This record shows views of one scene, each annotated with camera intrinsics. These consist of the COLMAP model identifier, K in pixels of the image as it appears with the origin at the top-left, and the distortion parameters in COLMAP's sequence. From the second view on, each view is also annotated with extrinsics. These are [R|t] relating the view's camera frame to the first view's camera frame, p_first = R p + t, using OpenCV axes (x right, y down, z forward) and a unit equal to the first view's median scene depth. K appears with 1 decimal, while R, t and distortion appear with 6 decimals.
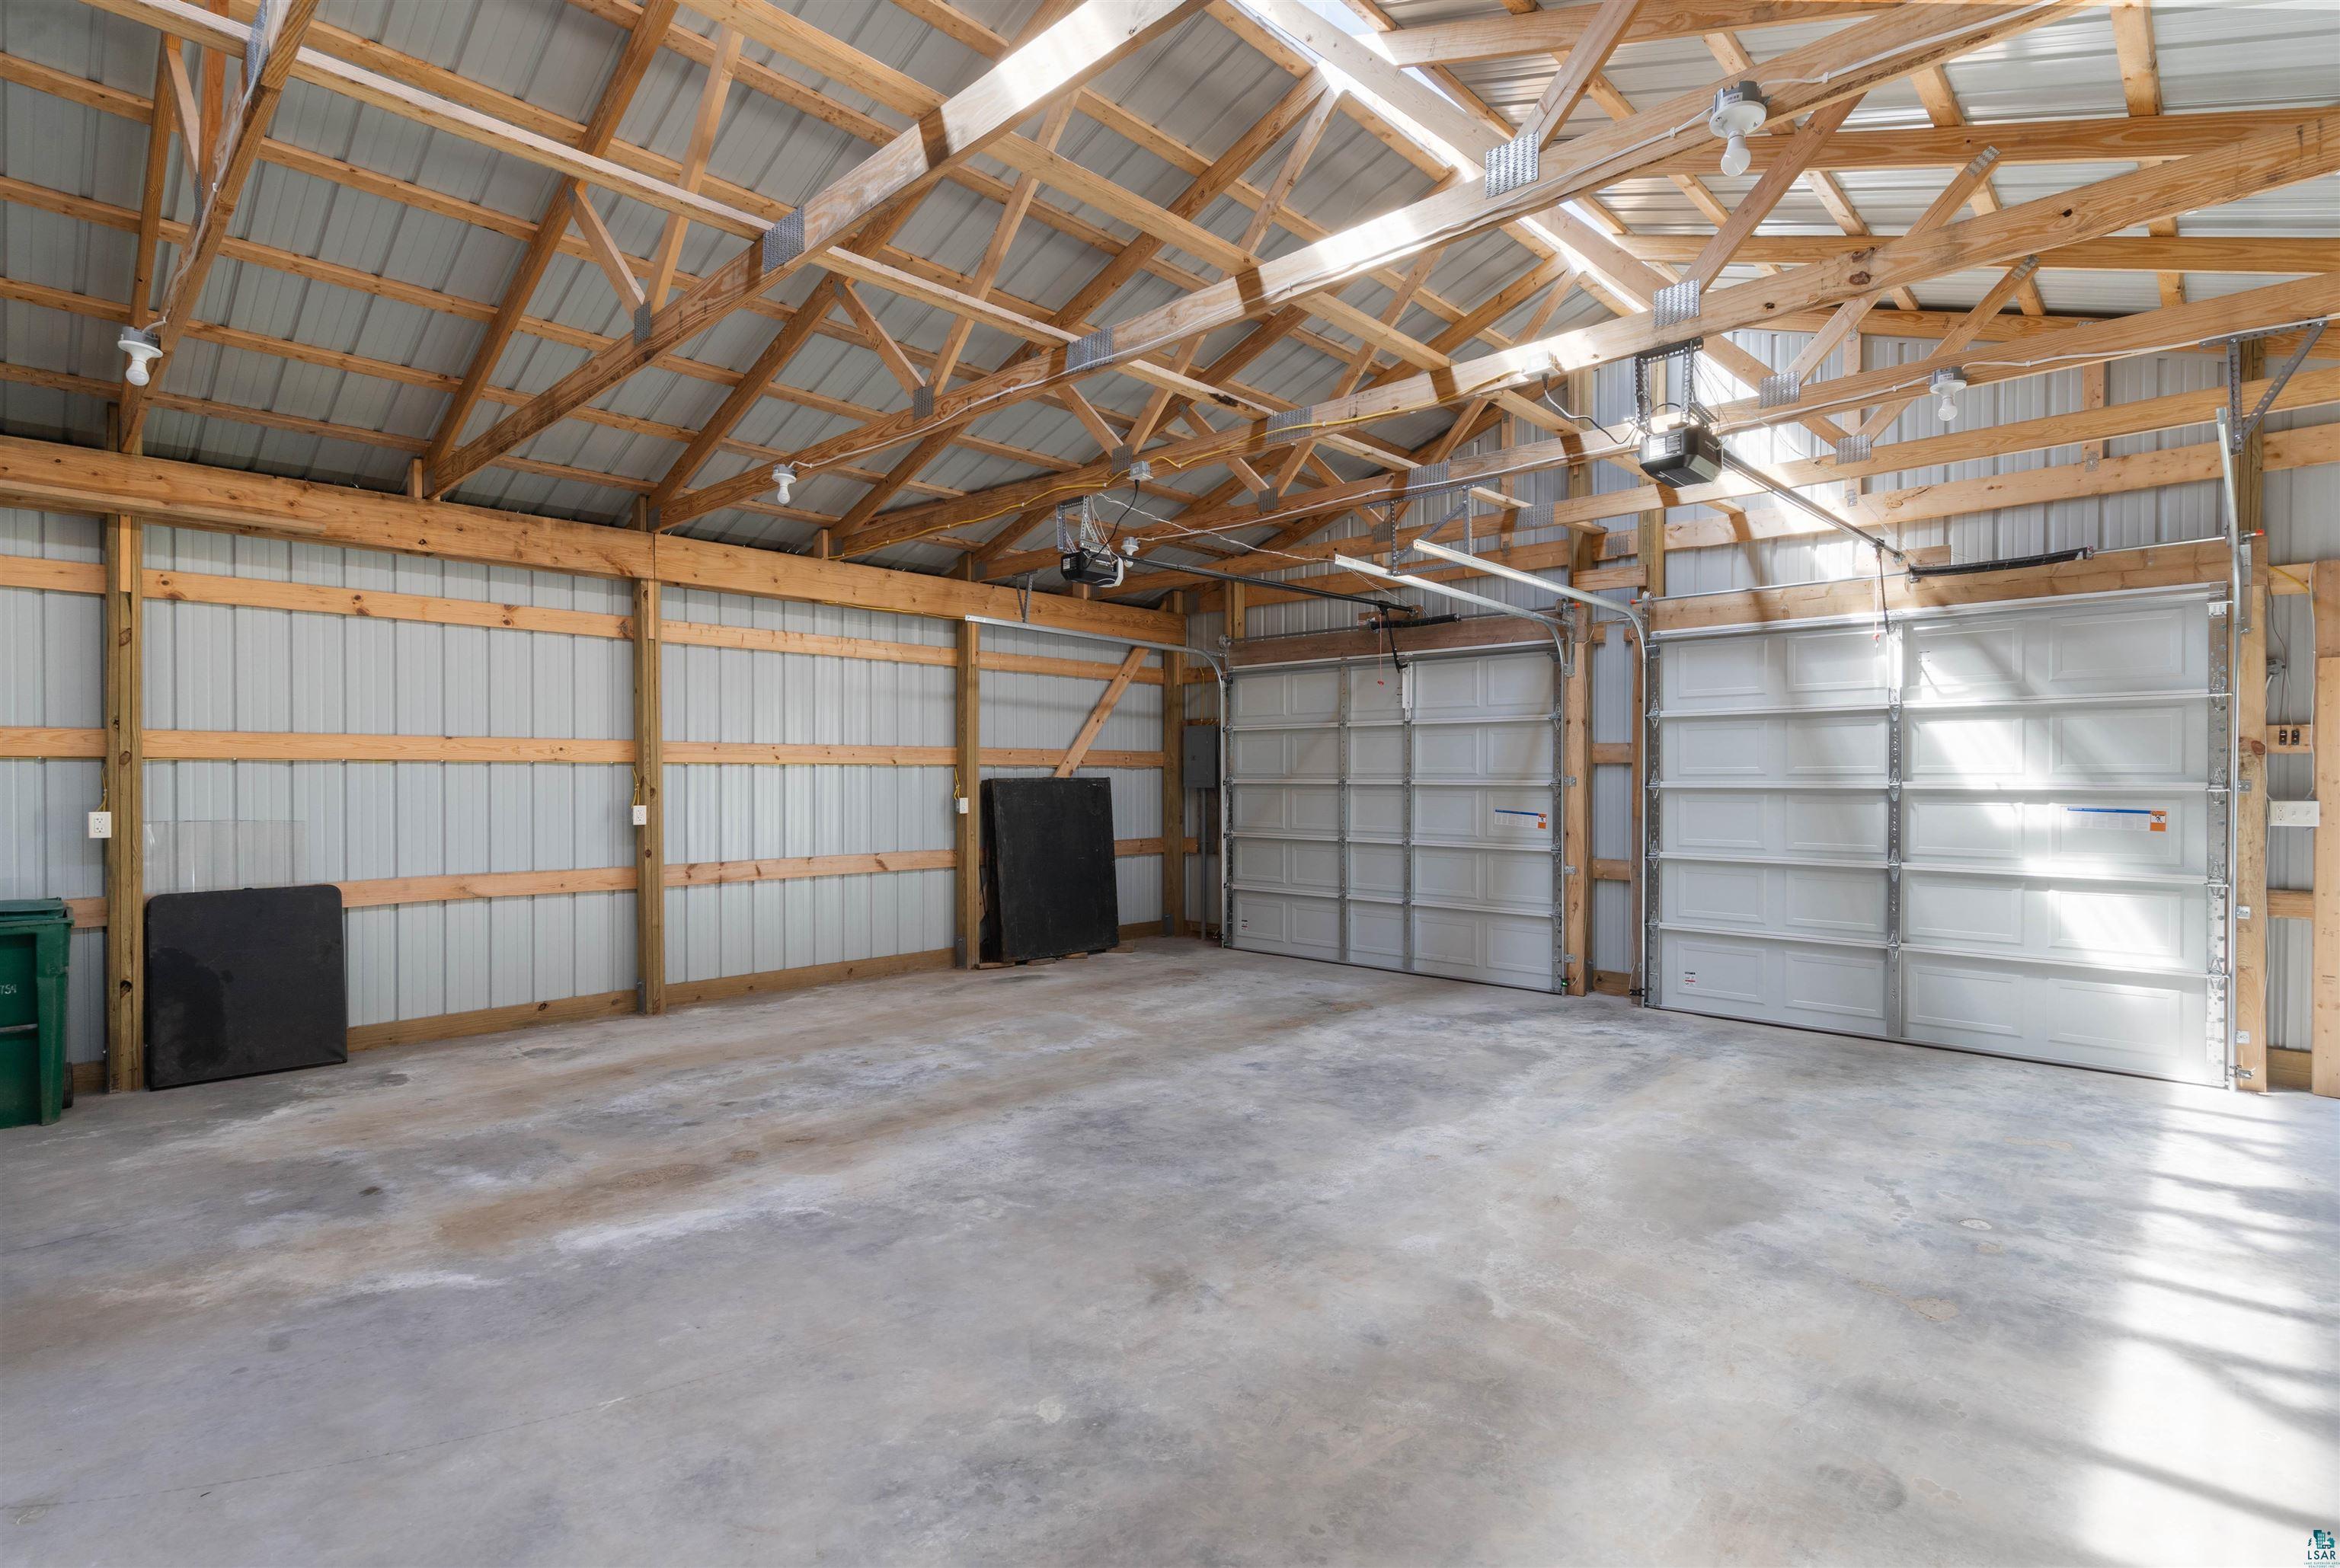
lens RADIAL K [[1098.6, 0, 1172.1], [0, 1098.6, 784.4], [0, 0, 1]] dist [-0.000563, 0.008937]
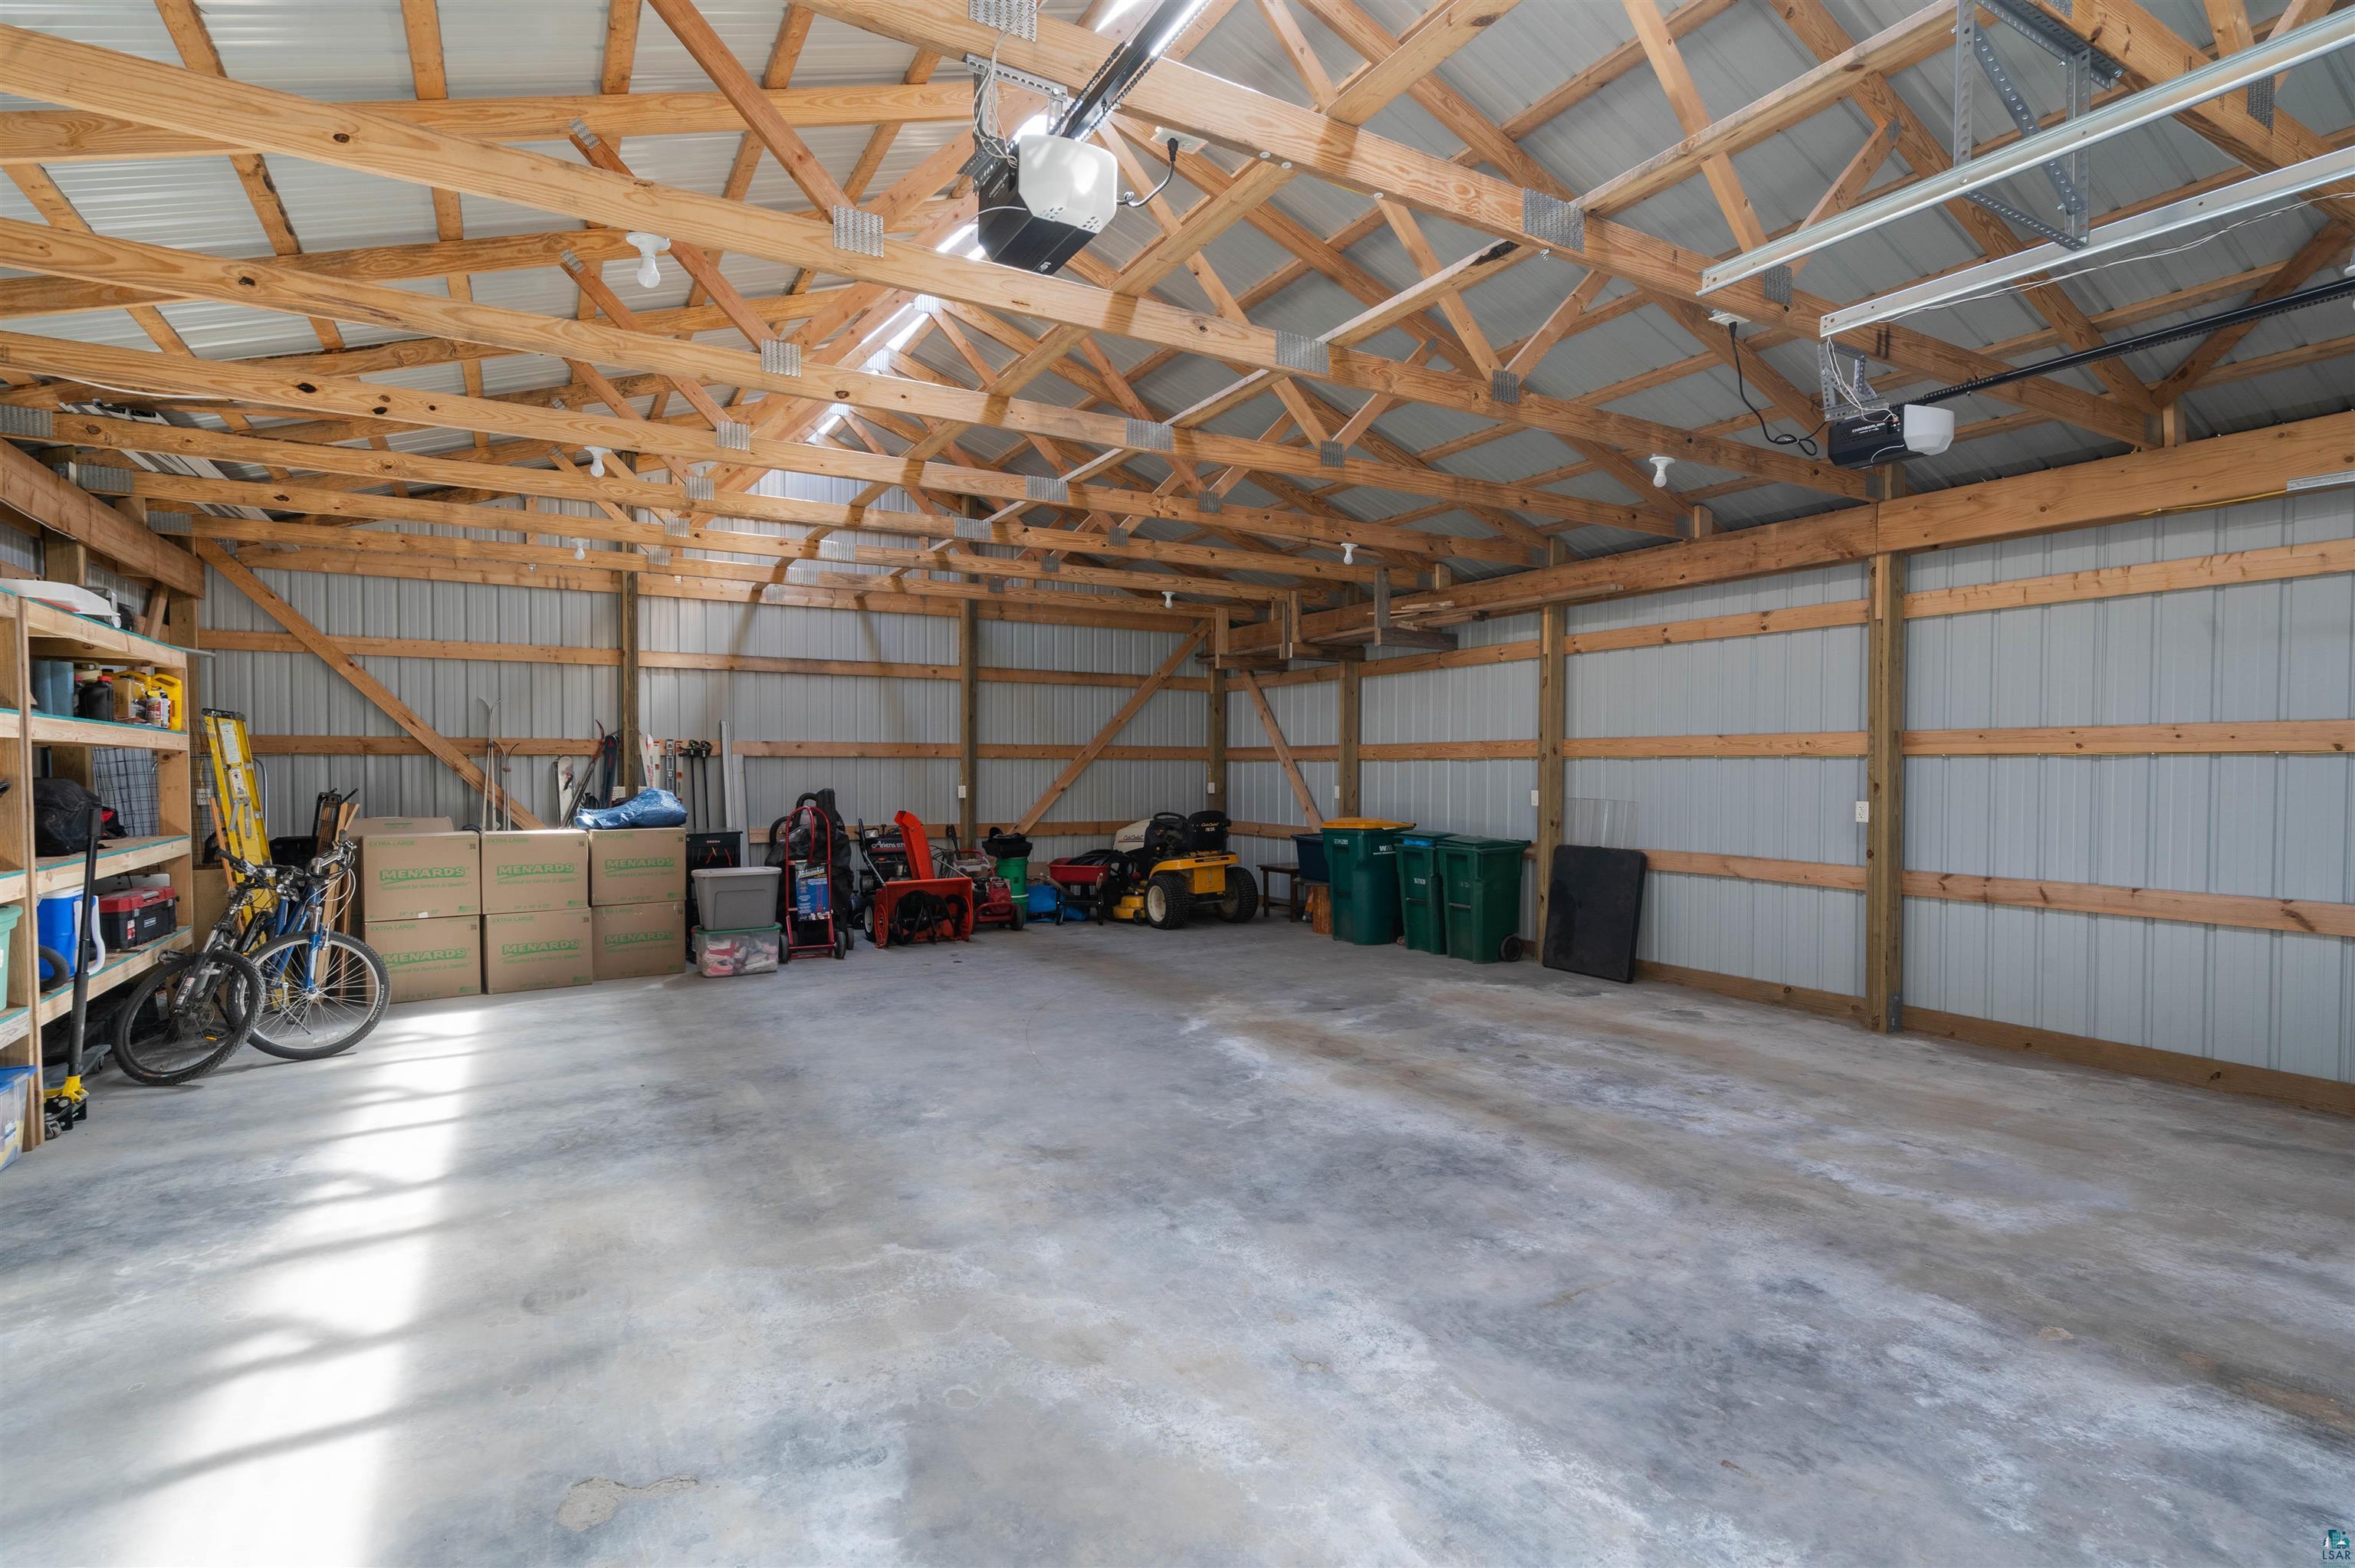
lens RADIAL K [[1105.6, 0, 1179.6], [0, 1105.6, 784.4], [0, 0, 1]] dist [-0.000563, 0.008937]
pose [[-0.260823, 0.011674, -0.965316, 0.825845], [-0.011458, 0.999819, 0.015187, -0.003757], [0.965319, 0.015021, -0.260642, 0.999523]]
